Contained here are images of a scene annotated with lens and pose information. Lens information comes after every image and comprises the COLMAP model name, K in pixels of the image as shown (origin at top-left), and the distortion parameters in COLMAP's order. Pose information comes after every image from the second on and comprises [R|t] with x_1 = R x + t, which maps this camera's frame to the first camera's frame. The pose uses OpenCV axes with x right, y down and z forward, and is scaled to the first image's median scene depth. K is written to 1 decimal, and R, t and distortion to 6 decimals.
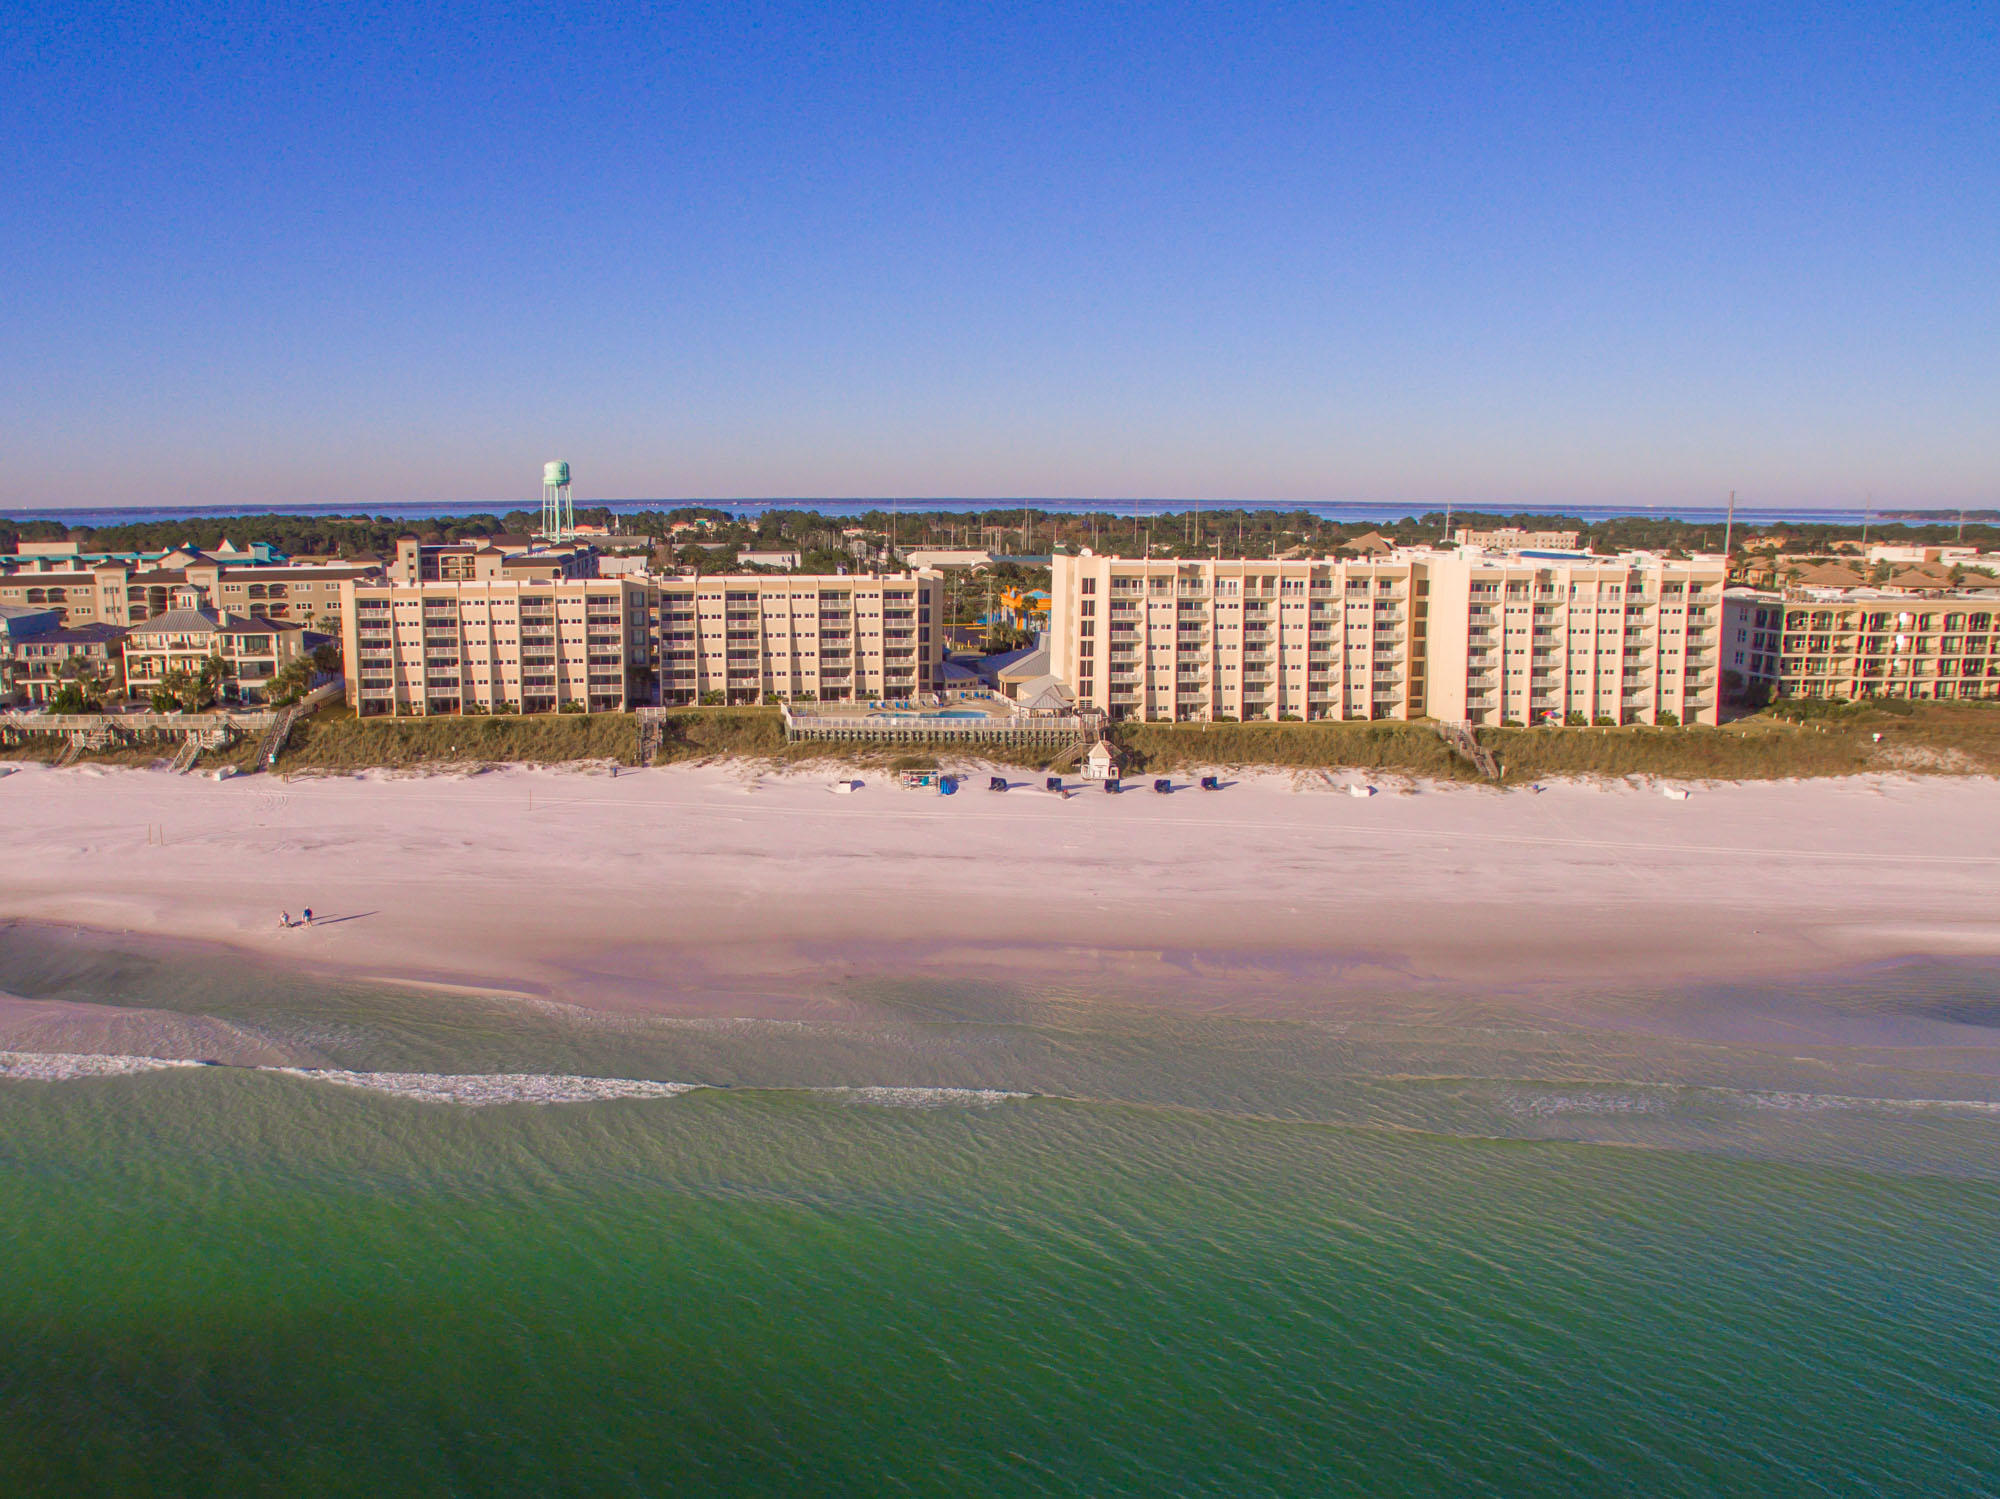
lens RADIAL K [[1480.1, 0, 1000.0], [0, 1480.1, 749.5], [0, 0, 1]] dist [-0.106471, 0.002044]
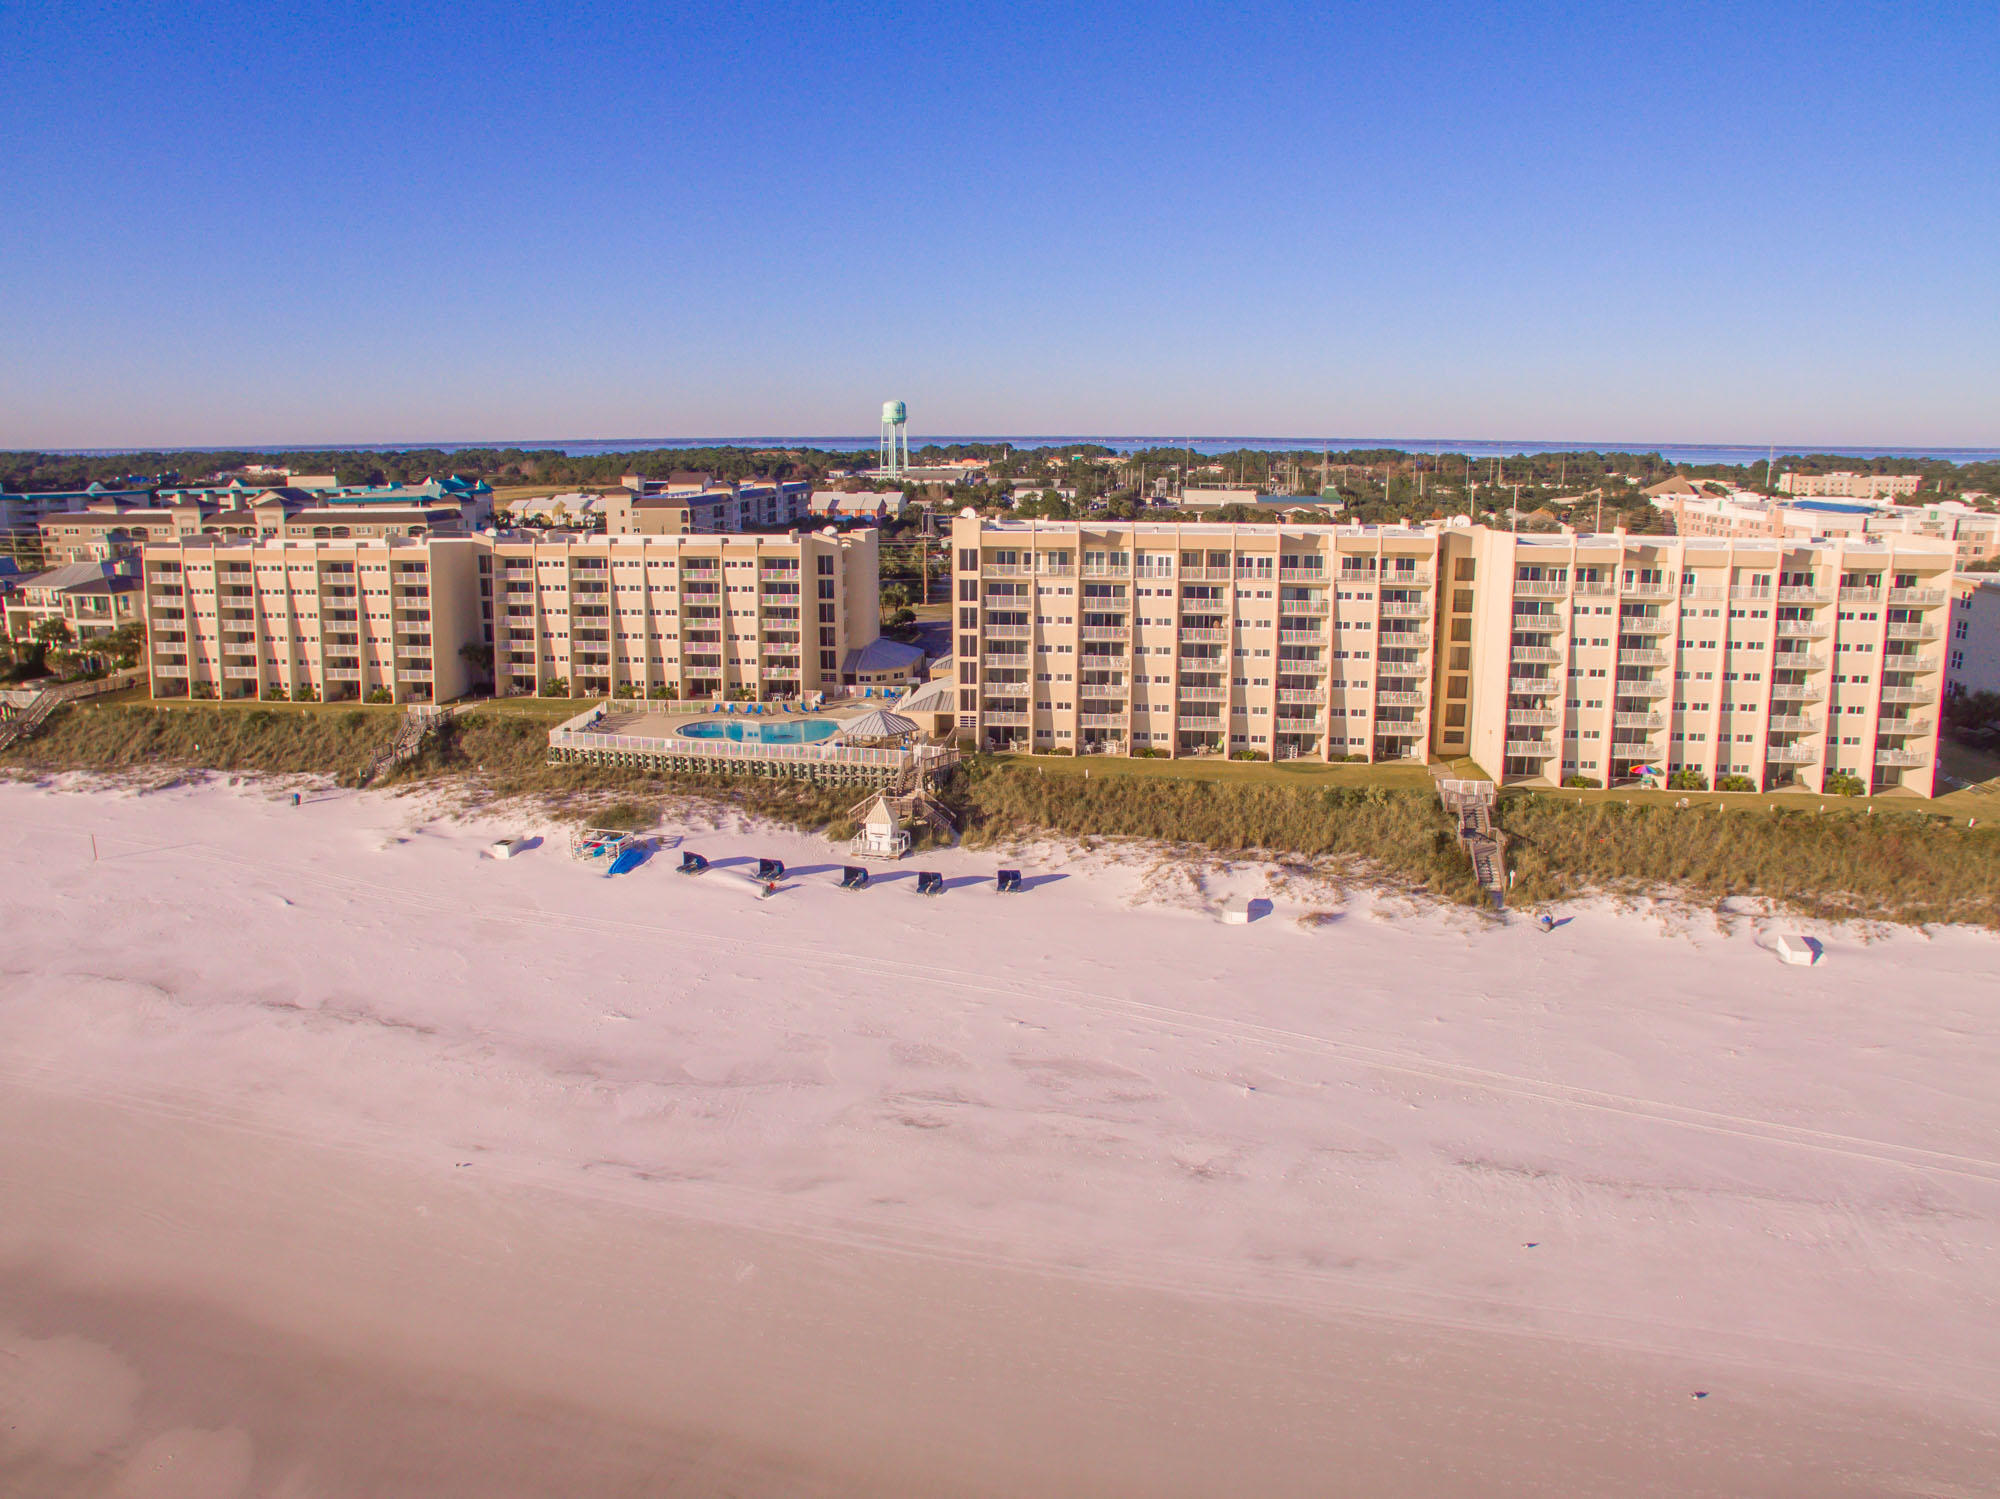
lens RADIAL K [[1380.8, 0, 999.5], [0, 1380.8, 707.0], [0, 0, 1]] dist [-0.126638, 0.094973]
pose [[0.975378, 0.040469, -0.216795, 0.222971], [-0.034920, 0.998959, 0.029364, -0.059145], [0.217758, -0.021070, 0.975775, 0.344583]]
